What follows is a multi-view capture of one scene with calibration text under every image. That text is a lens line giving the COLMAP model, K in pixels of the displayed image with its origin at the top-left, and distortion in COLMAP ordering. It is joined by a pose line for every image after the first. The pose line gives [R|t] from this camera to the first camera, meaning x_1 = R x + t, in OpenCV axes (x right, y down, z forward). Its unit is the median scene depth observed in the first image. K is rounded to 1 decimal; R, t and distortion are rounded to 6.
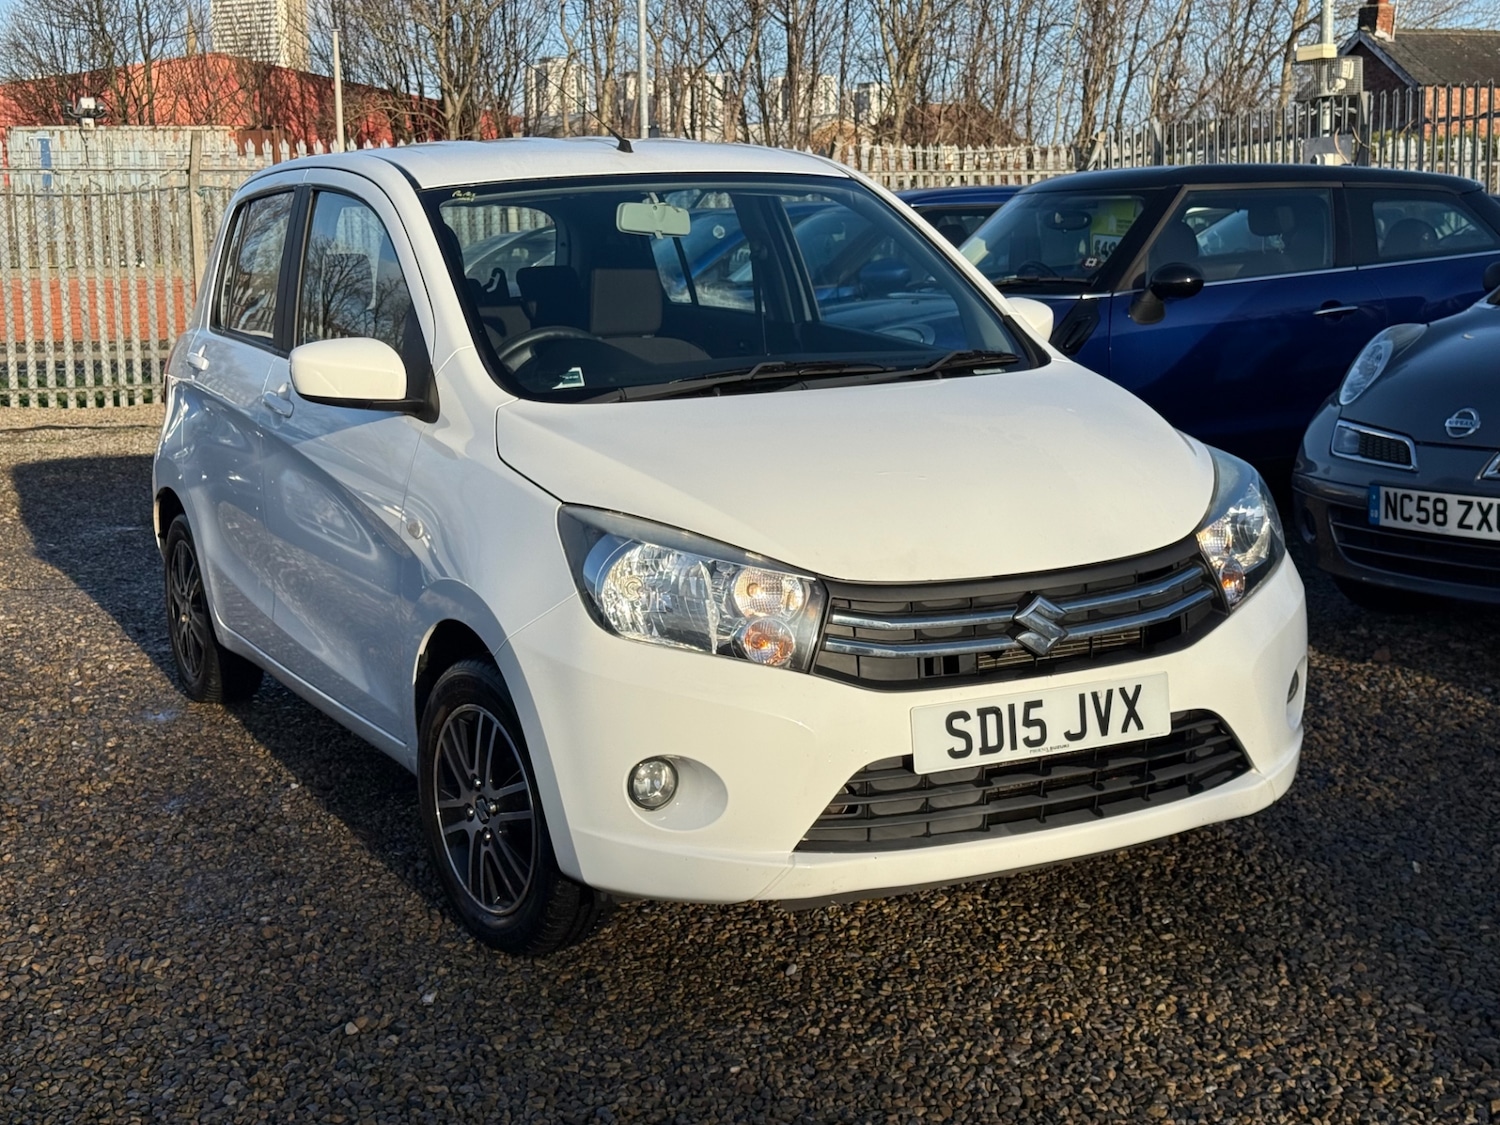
lens RADIAL K [[2128.6, 0, 728.9], [0, 2128.6, 561.6], [0, 0, 1]] dist [0.192652, -0.408978]
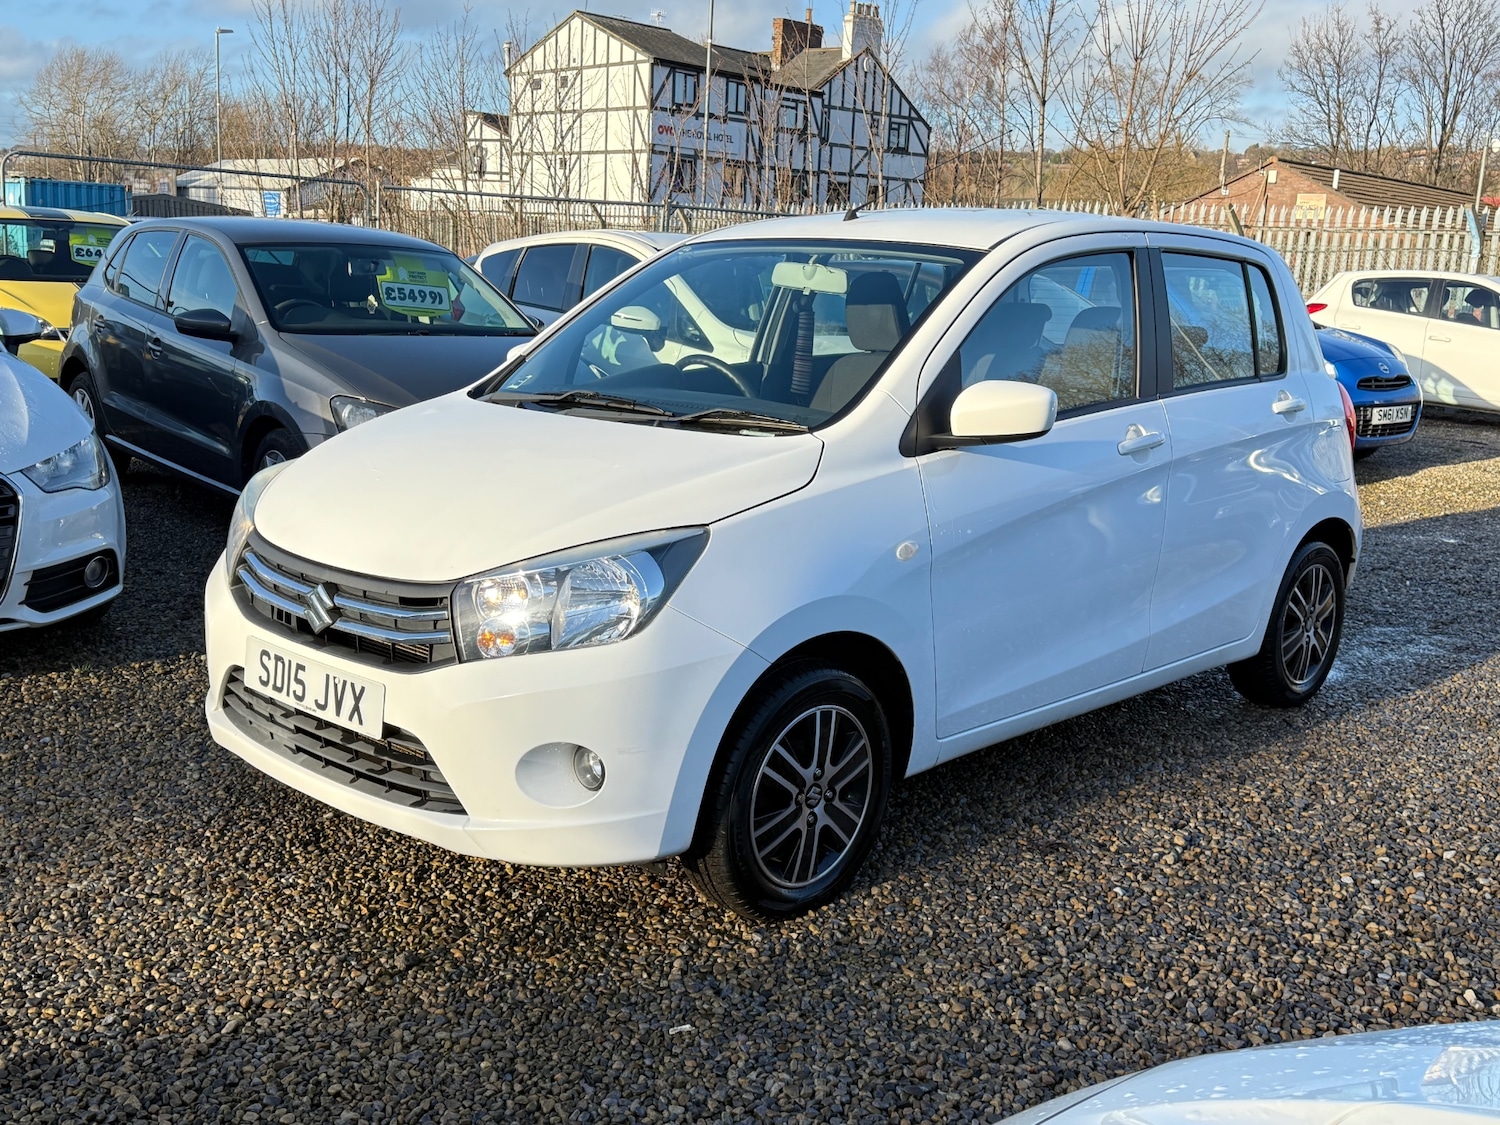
lens RADIAL K [[1553.2, 0, 750.0], [0, 1553.2, 562.5], [0, 0, 1]] dist [0.067109, -0.006681]
pose [[0.339886, 0.221570, -0.913994, 0.966810], [-0.197414, 0.967008, 0.161009, -0.174307], [0.919513, 0.125711, 0.372413, 0.833186]]
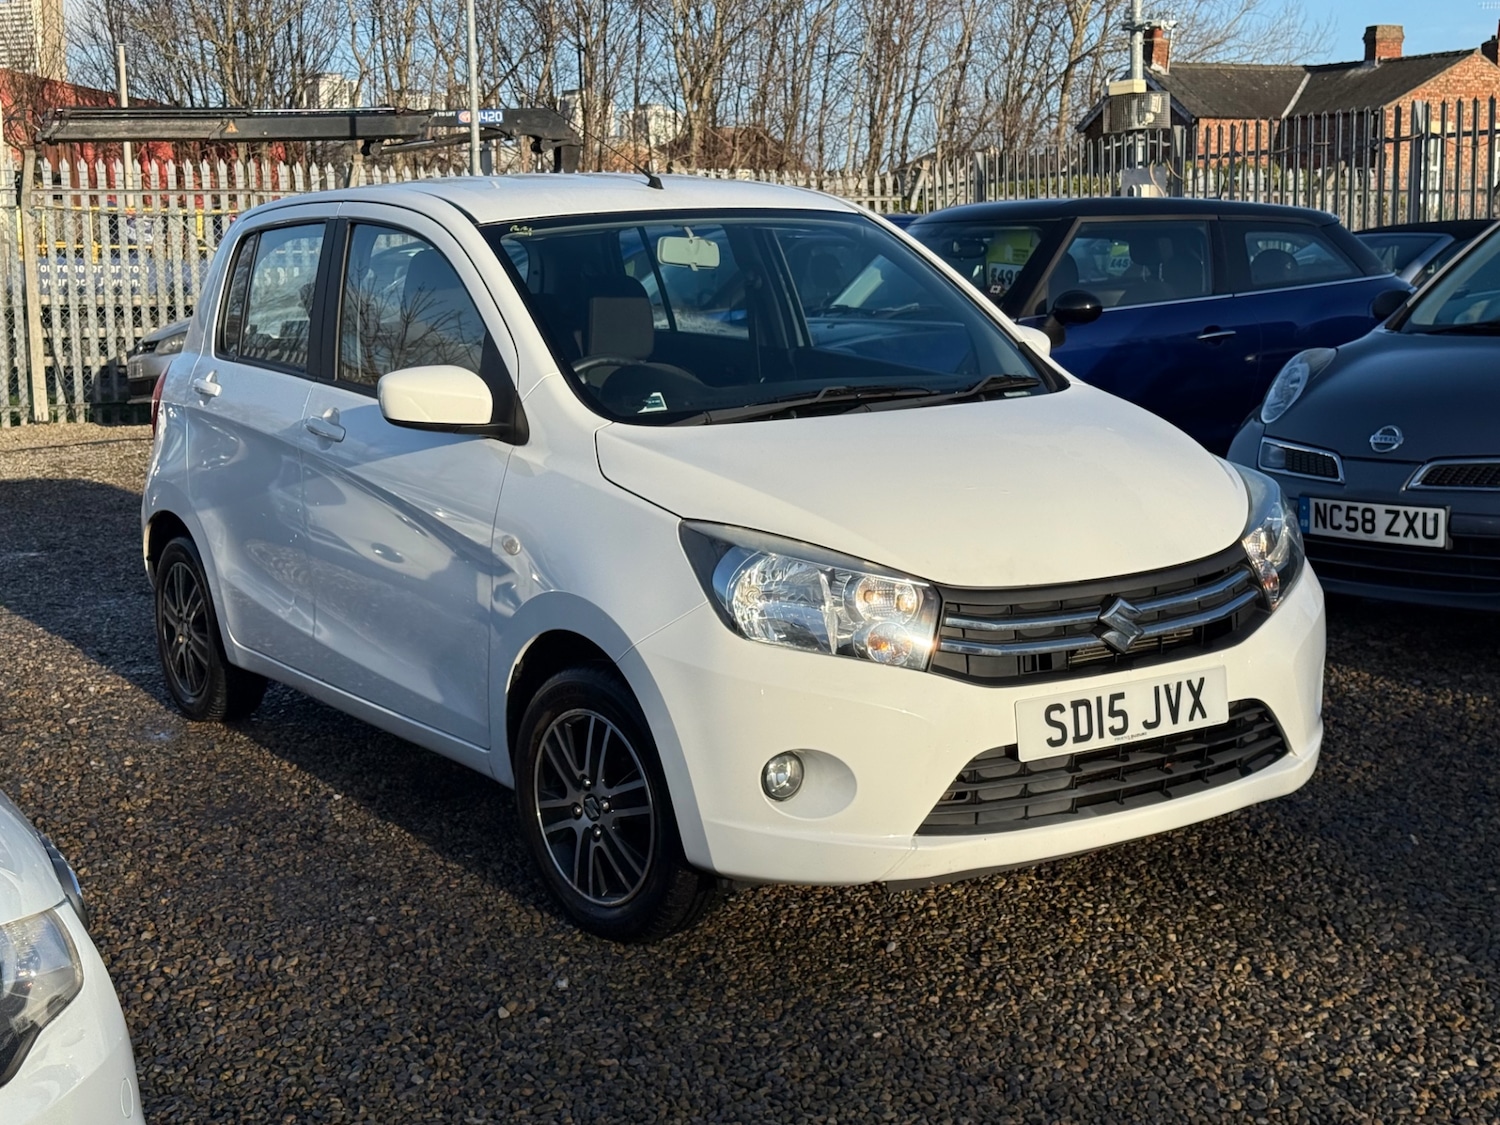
lens RADIAL K [[2129.6, 0, 757.5], [0, 2129.6, 560.8], [0, 0, 1]] dist [0.179543, -0.328807]
pose [[0.993293, -0.013636, 0.114816, -0.155362], [0.014746, 0.999852, -0.008818, 0.003580], [-0.114679, 0.010451, 0.993348, -0.069040]]
